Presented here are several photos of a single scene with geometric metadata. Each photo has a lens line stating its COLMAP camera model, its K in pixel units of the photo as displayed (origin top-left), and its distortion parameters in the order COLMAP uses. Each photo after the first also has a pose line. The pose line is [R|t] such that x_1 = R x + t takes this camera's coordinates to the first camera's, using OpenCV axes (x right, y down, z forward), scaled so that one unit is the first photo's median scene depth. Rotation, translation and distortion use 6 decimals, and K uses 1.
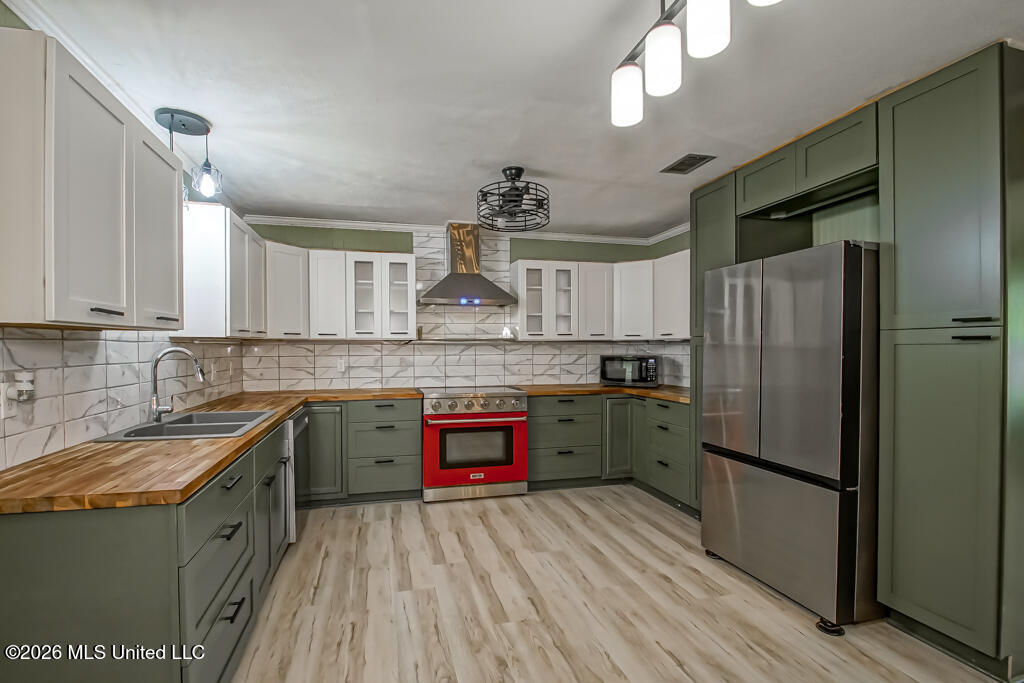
lens RADIAL K [[471.6, 0, 499.7], [0, 471.6, 356.5], [0, 0, 1]] dist [-0.006550, -0.005519]
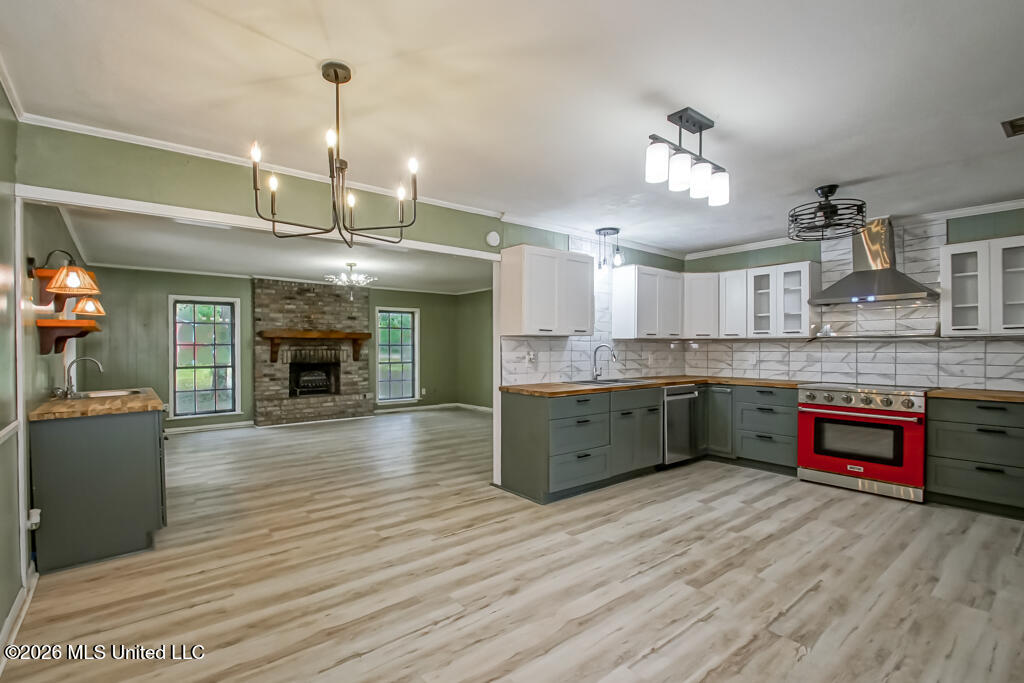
lens RADIAL K [[471.6, 0, 479.3], [0, 471.6, 359.5], [0, 0, 1]] dist [-0.006550, -0.005519]
pose [[0.384306, 0.023902, -0.922896, 0.584436], [-0.021845, 0.999620, 0.016793, 0.015760], [0.922947, 0.013706, 0.384682, -0.159888]]
